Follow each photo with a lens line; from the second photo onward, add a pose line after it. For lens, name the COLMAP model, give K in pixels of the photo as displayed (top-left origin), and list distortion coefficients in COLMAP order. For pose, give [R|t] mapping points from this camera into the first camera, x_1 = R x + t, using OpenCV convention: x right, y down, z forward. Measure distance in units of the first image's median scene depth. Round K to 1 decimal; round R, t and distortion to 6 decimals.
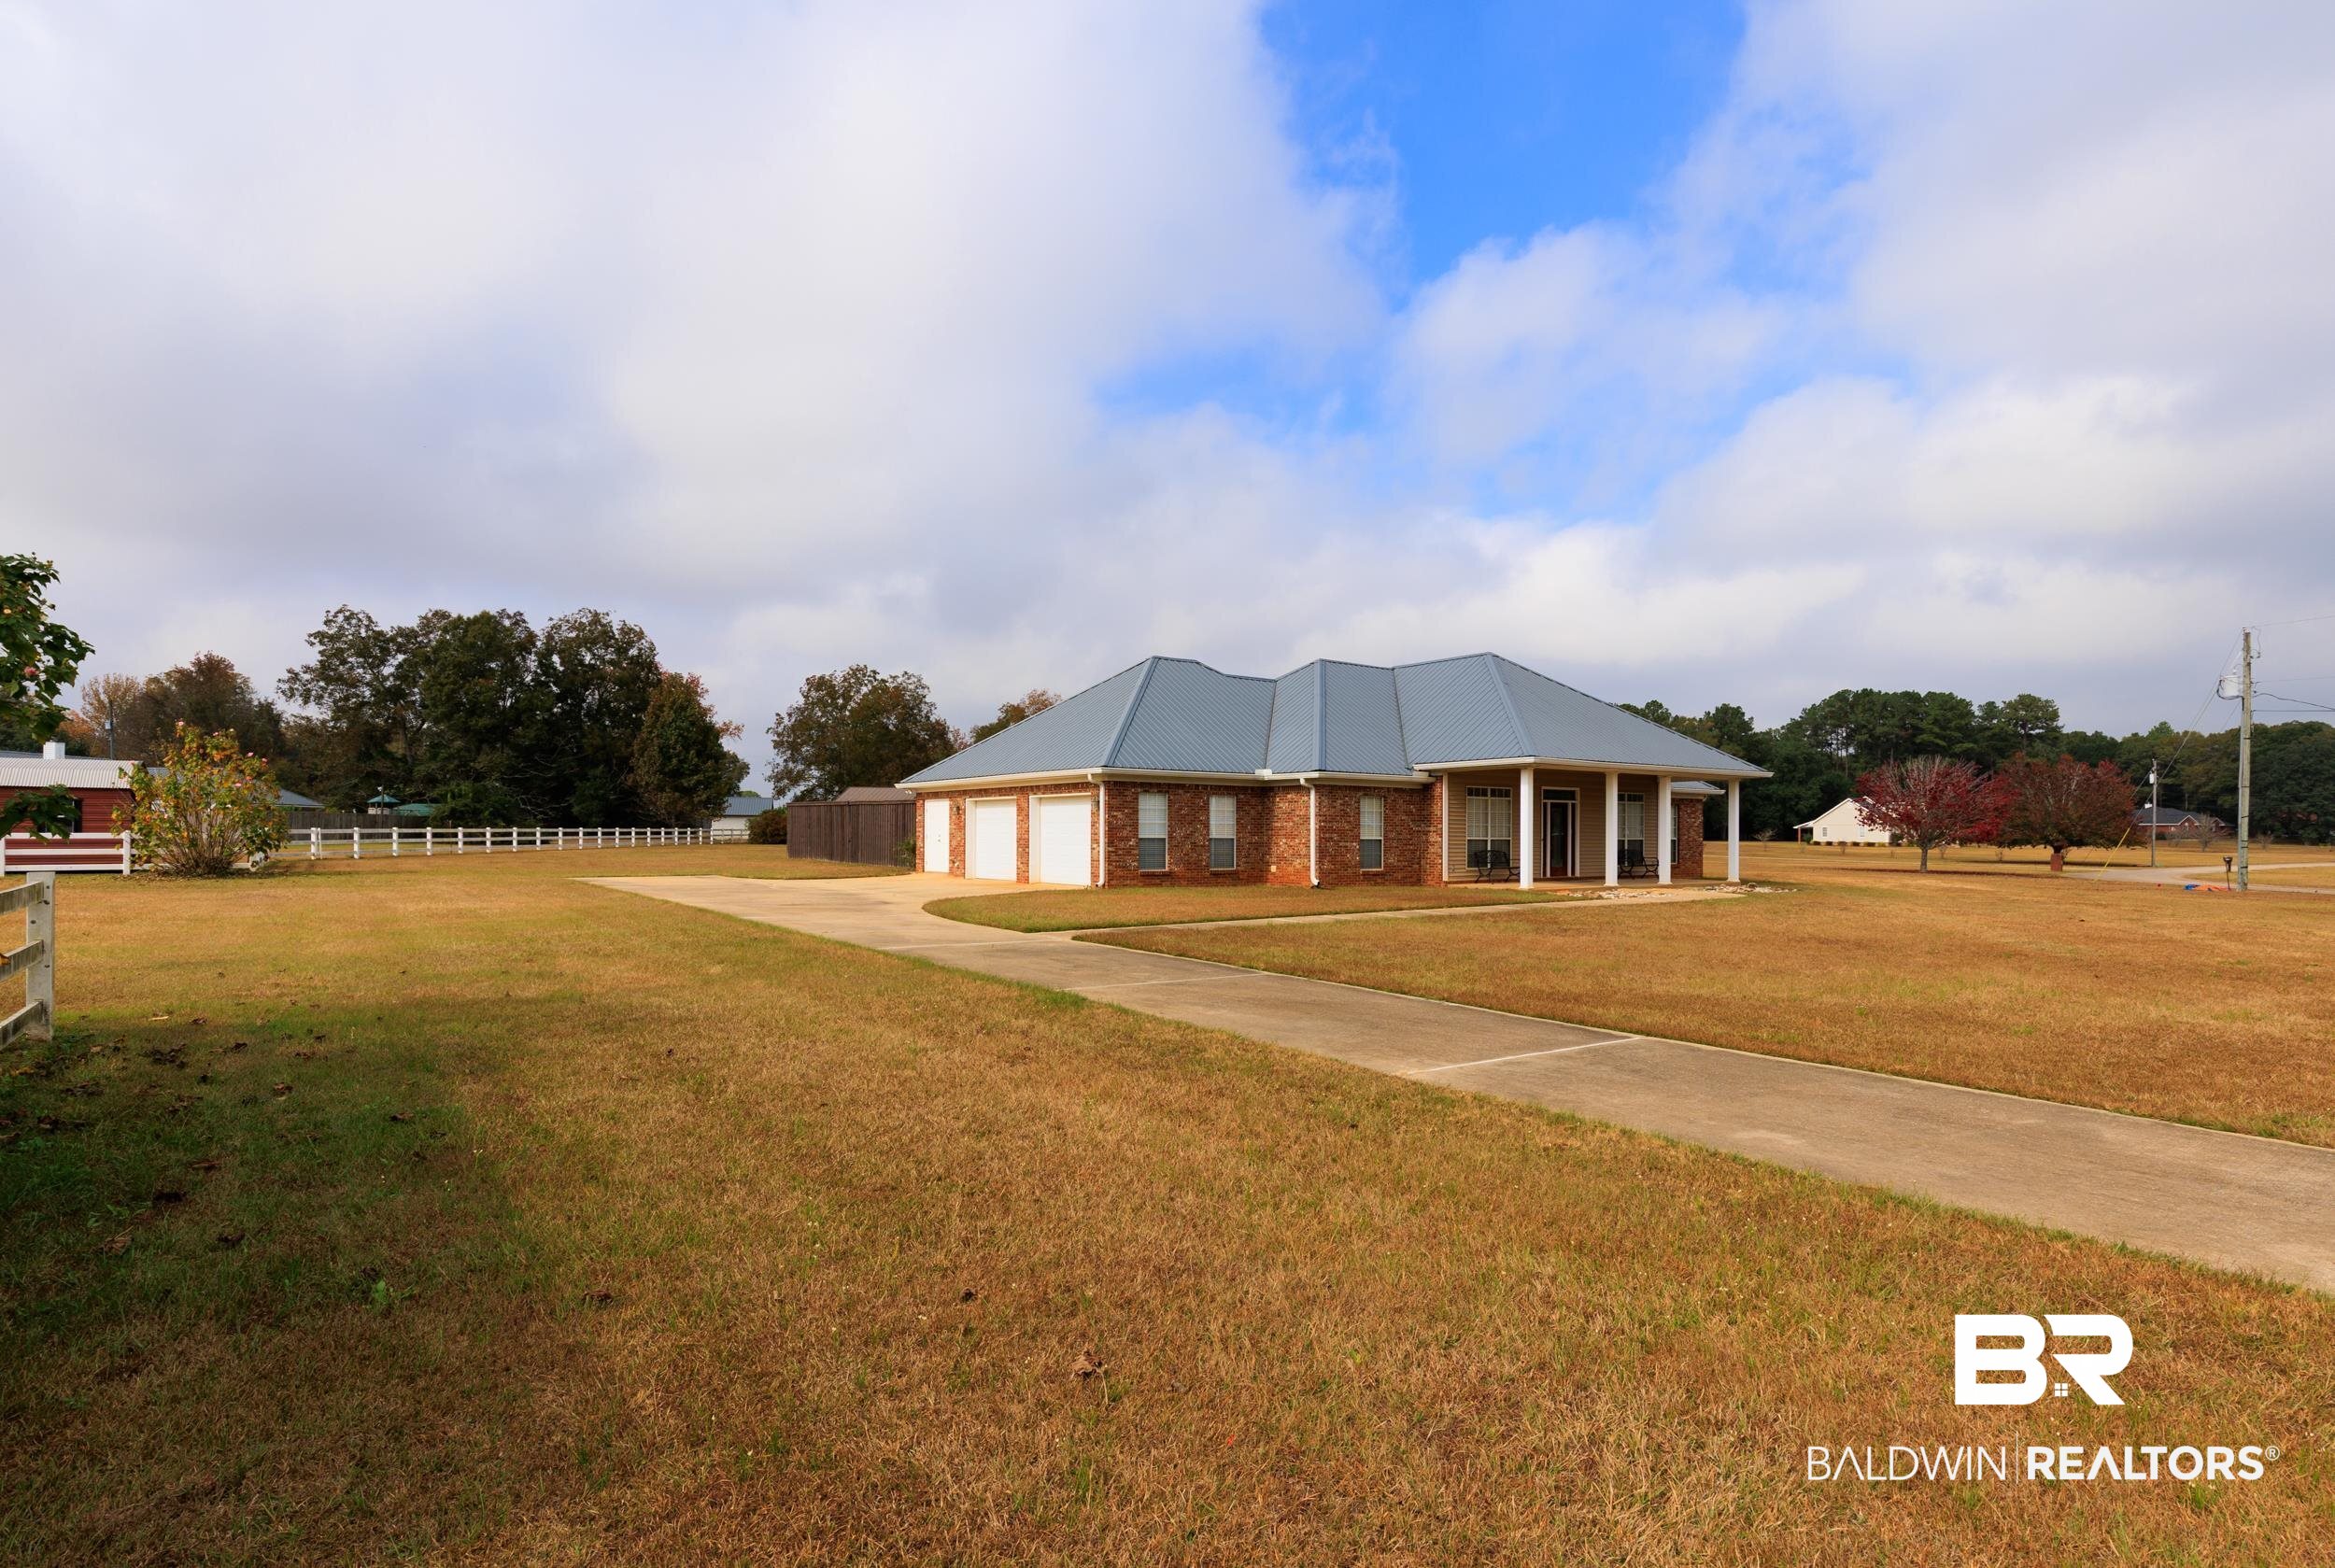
lens RADIAL K [[1124.6, 0, 1167.5], [0, 1124.6, 784.0], [0, 0, 1]] dist [0.001974, 0.000202]
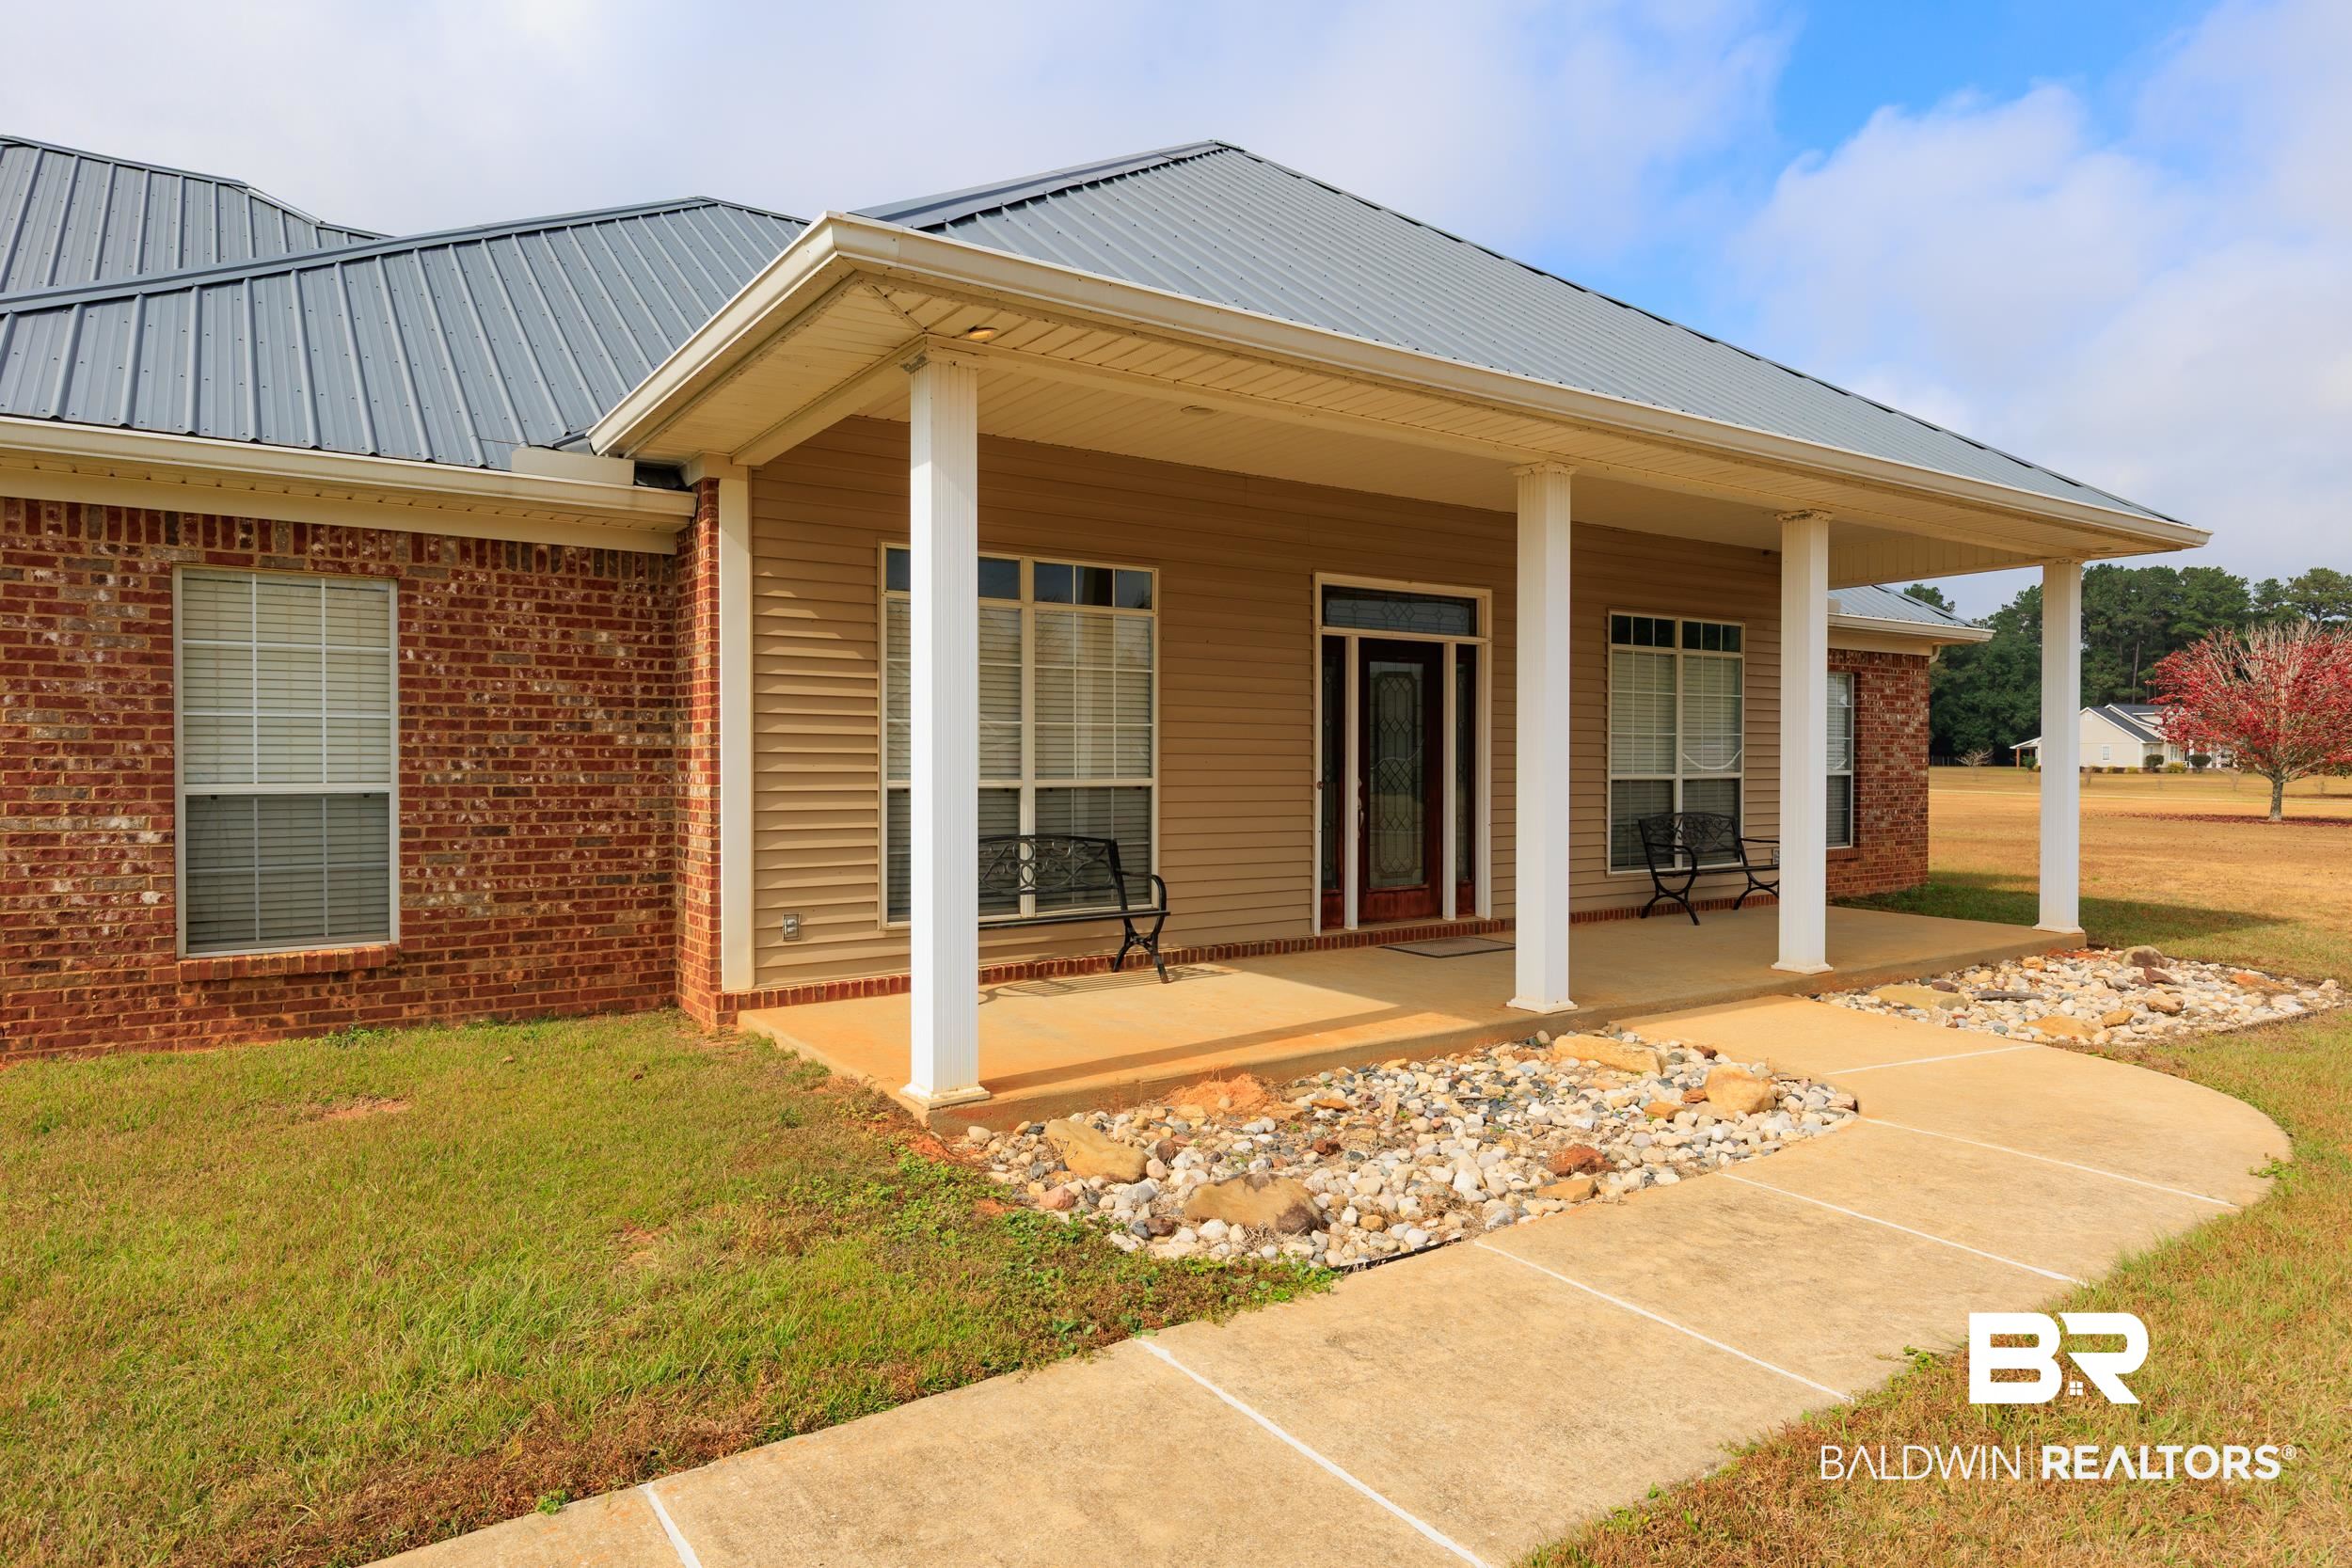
lens RADIAL K [[1378.9, 0, 1215.7], [0, 1378.9, 776.6], [0, 0, 1]] dist [0.014787, 0.000077]
pose [[0.999952, -0.008568, -0.004686, 0.307998], [0.008808, 0.998512, 0.053818, 0.030960], [0.004218, -0.053856, 0.998540, 0.682058]]
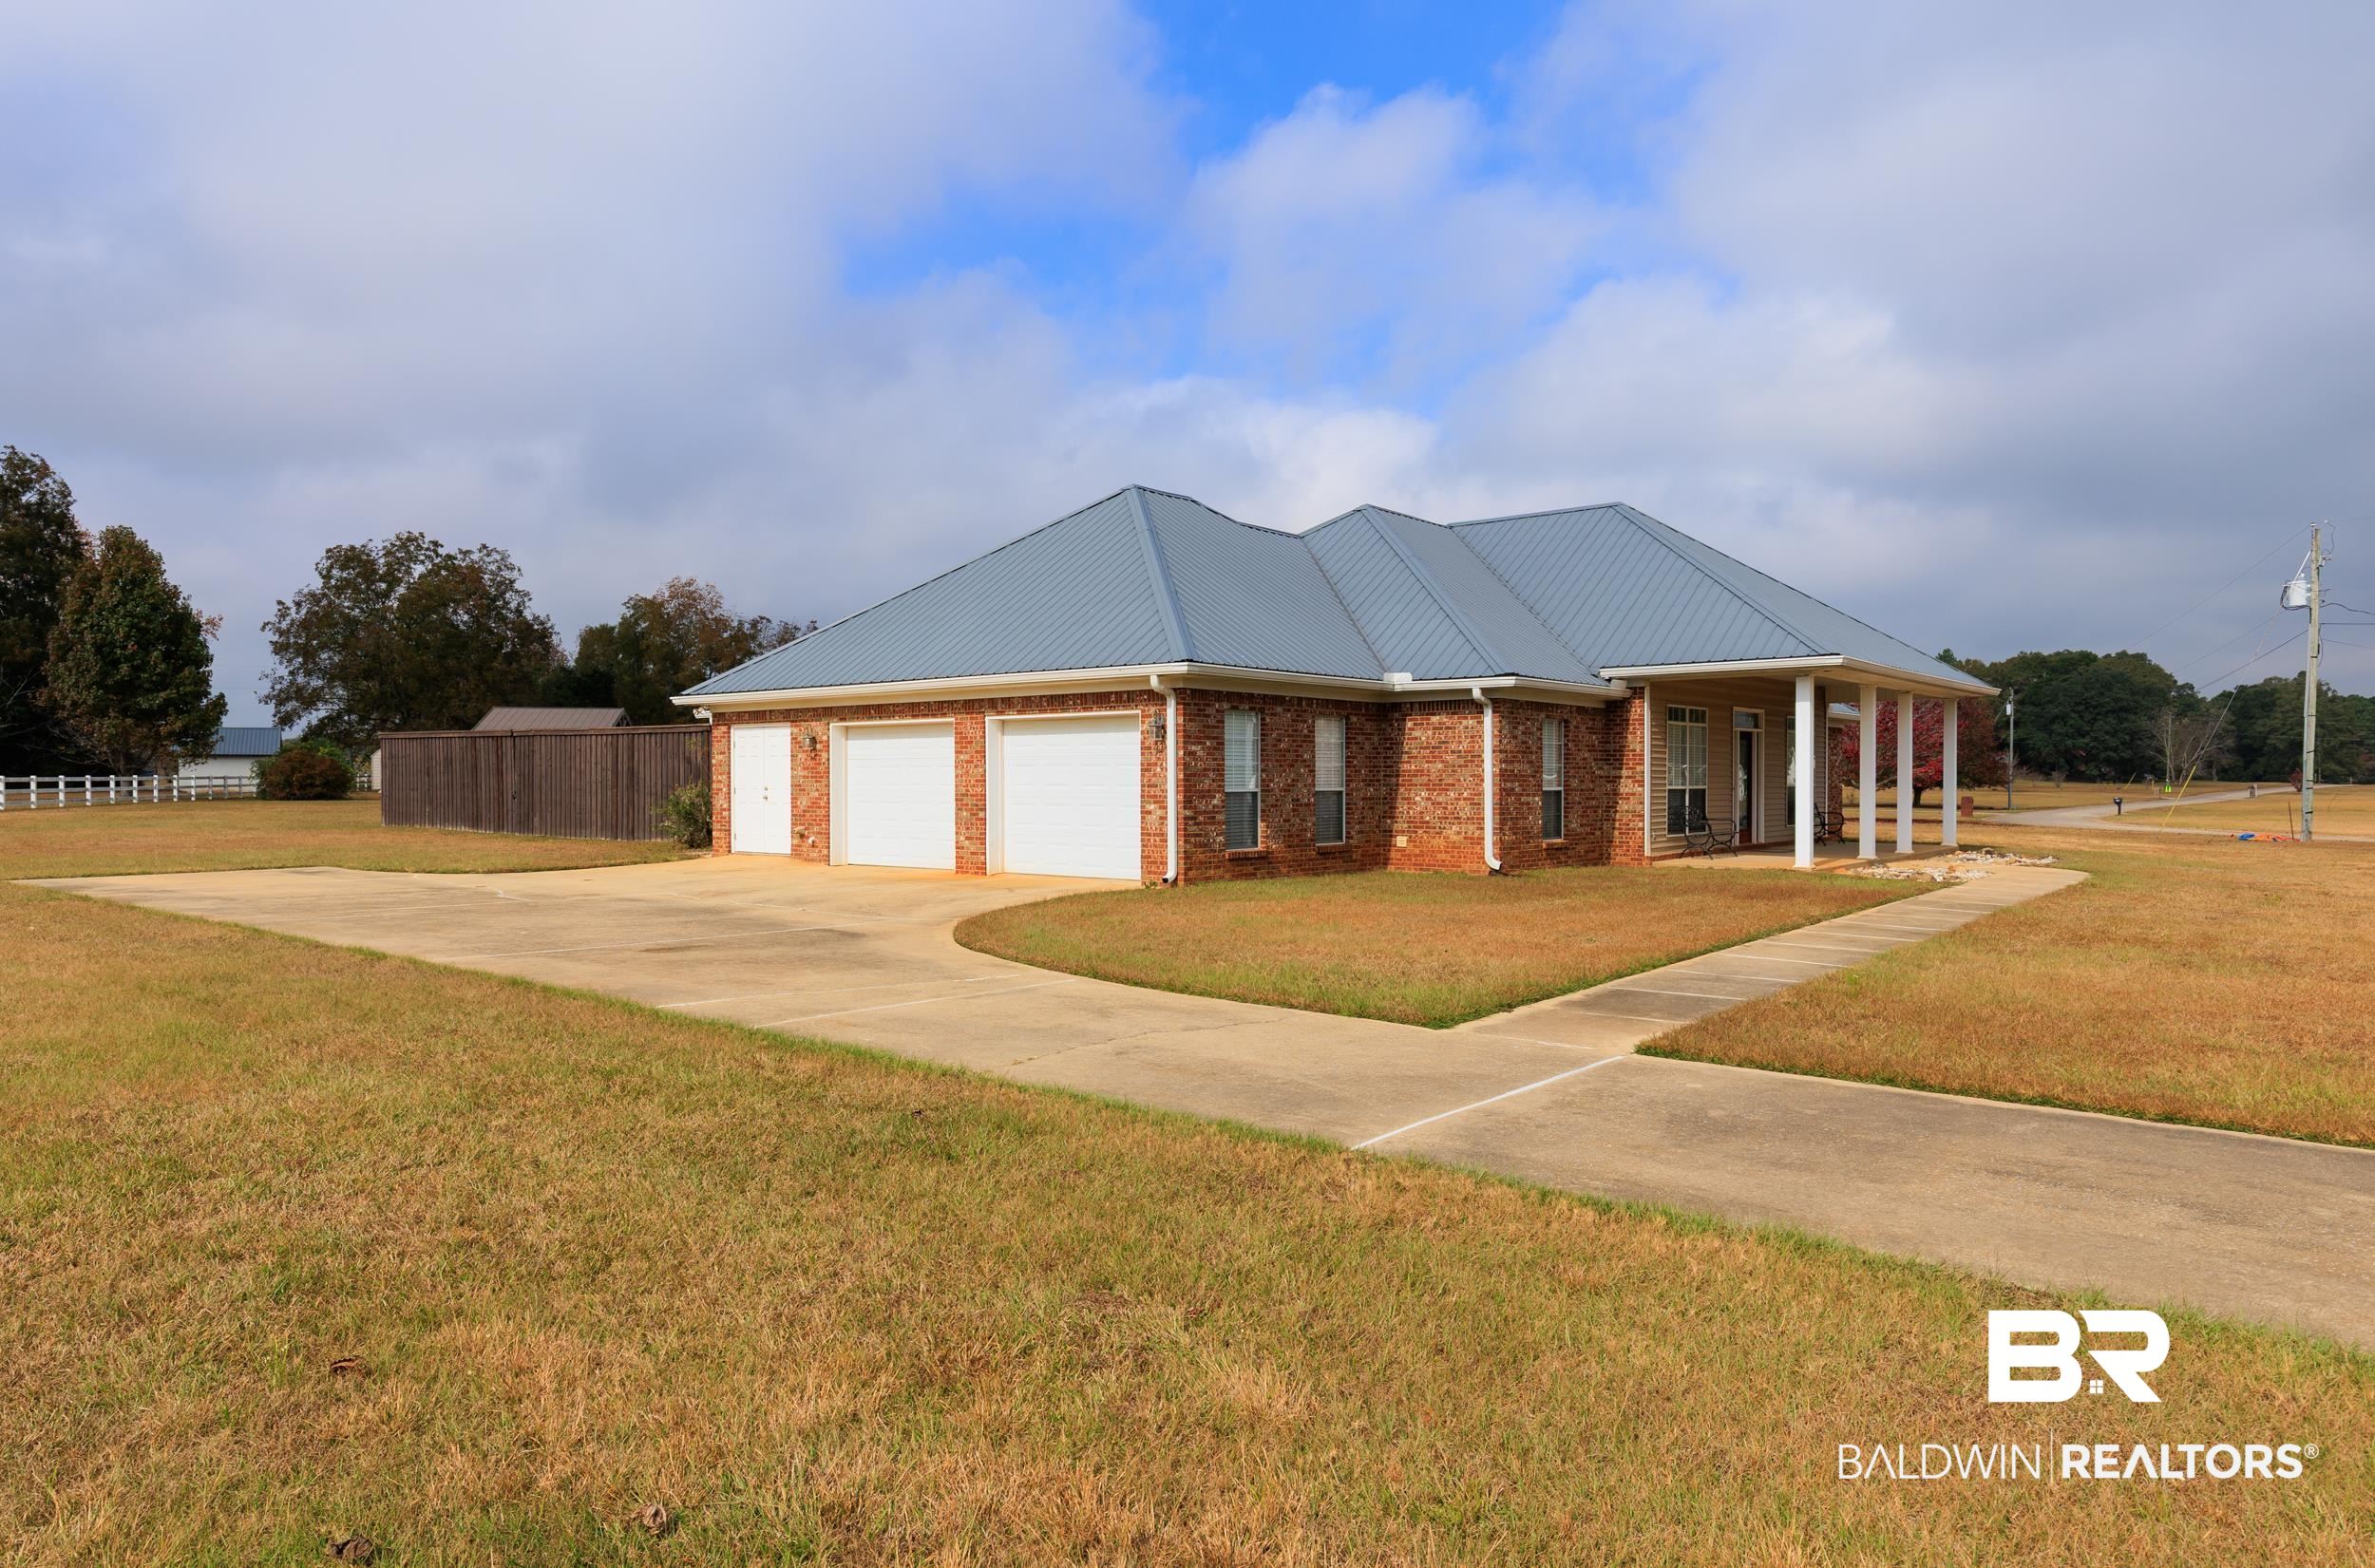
lens RADIAL K [[1424.2, 0, 1153.4], [0, 1424.2, 773.8], [0, 0, 1]] dist [-0.001835, -0.001298]
pose [[0.972512, -0.005454, 0.232788, -0.187983], [-0.004413, 0.999114, 0.041843, 0.007993], [-0.232810, -0.041720, 0.971627, 0.273752]]
